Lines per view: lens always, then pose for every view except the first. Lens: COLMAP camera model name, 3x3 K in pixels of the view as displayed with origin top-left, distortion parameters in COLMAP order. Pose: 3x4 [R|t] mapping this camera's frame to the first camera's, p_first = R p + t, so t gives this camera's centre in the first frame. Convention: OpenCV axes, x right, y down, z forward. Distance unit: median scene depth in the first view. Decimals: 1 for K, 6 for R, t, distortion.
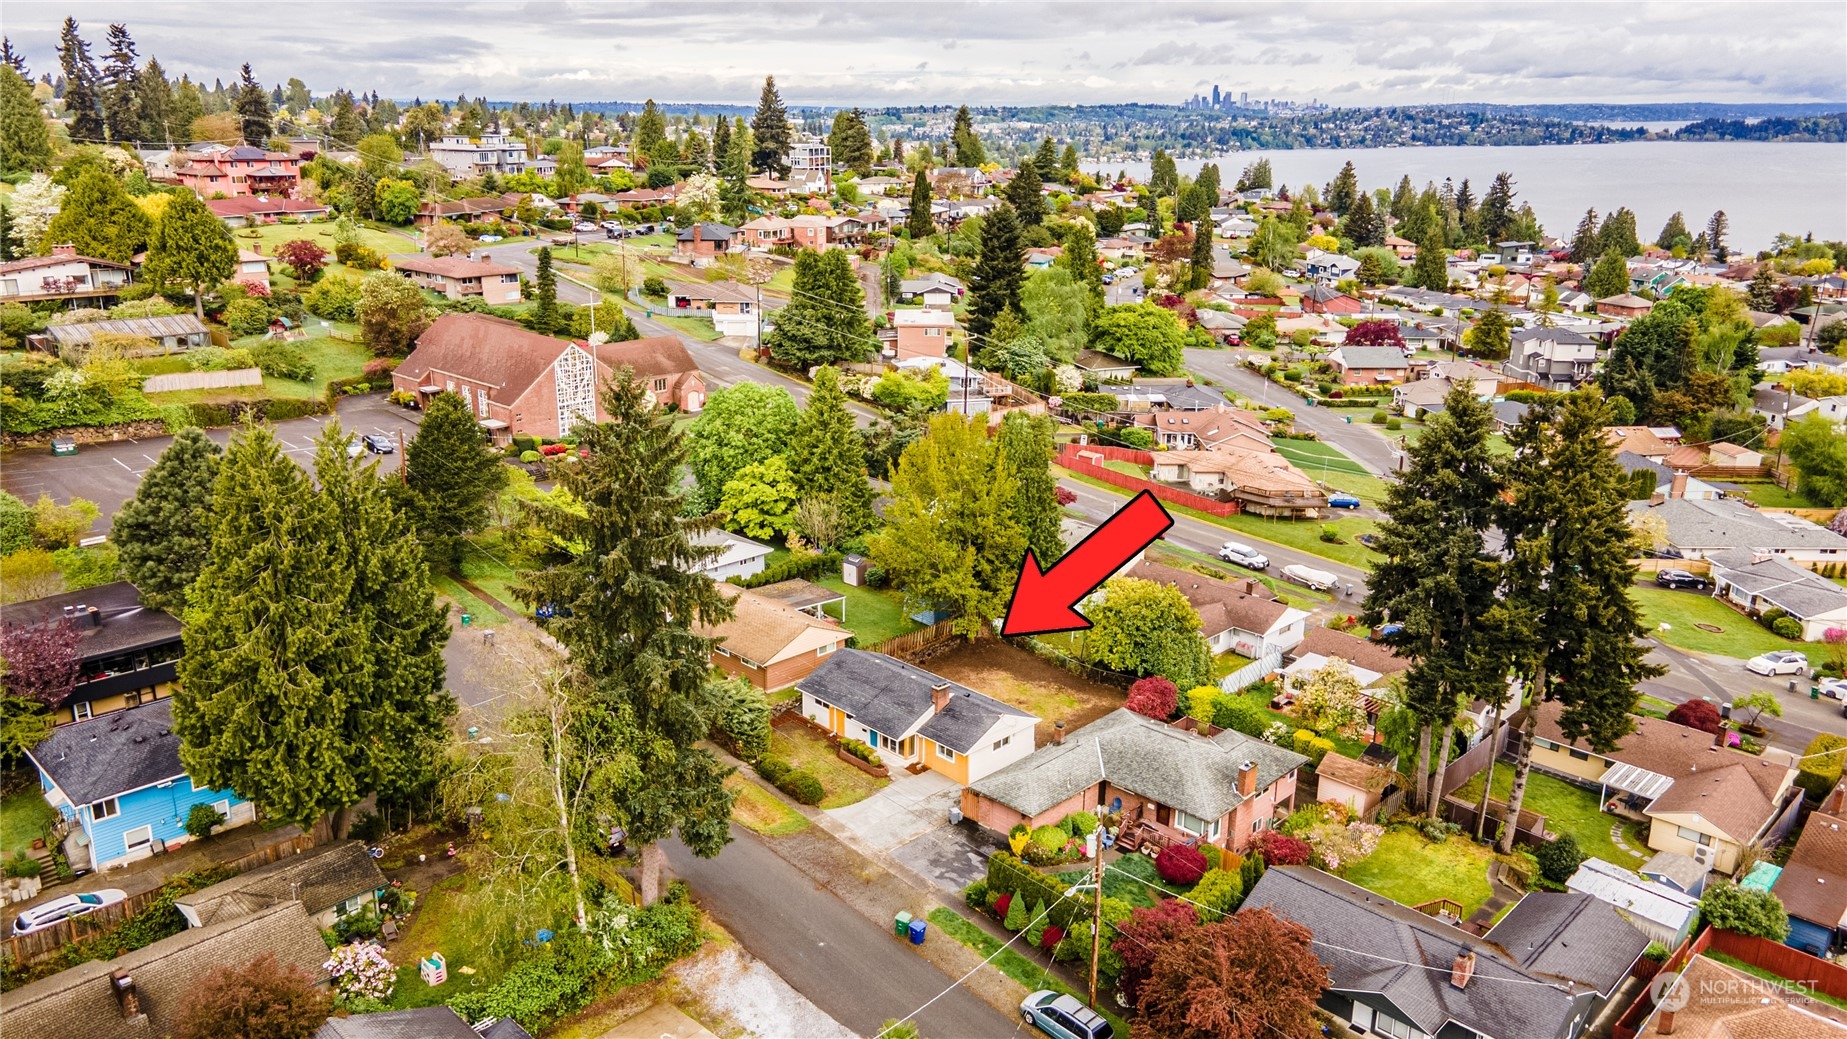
lens RADIAL K [[1305.2, 0, 919.5], [0, 1305.2, 515.7], [0, 0, 1]] dist [0.027497, 0.003069]
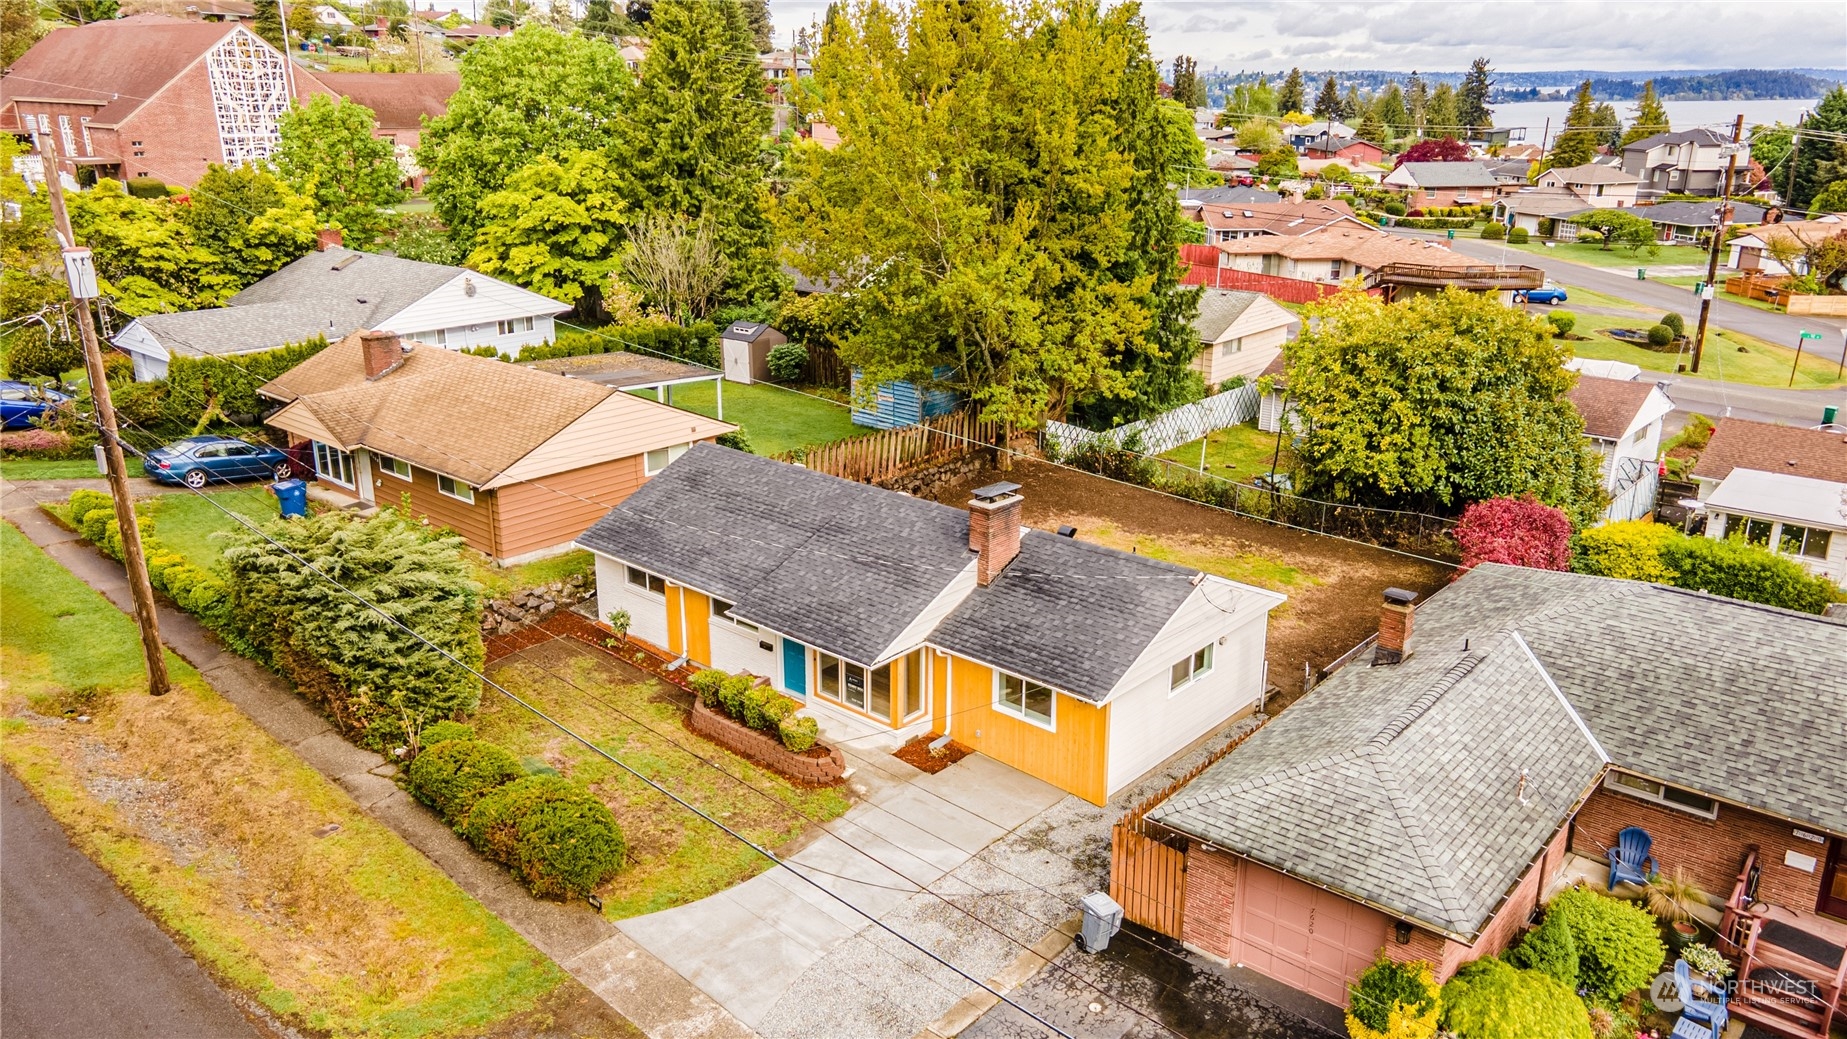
lens RADIAL K [[1305.2, 0, 928.4], [0, 1305.2, 519.0], [0, 0, 1]] dist [0.027497, 0.003069]
pose [[0.997063, -0.024880, 0.072437, -0.023233], [0.023217, 0.999449, 0.023714, 0.120942], [-0.072987, -0.021962, 0.997091, 0.642152]]
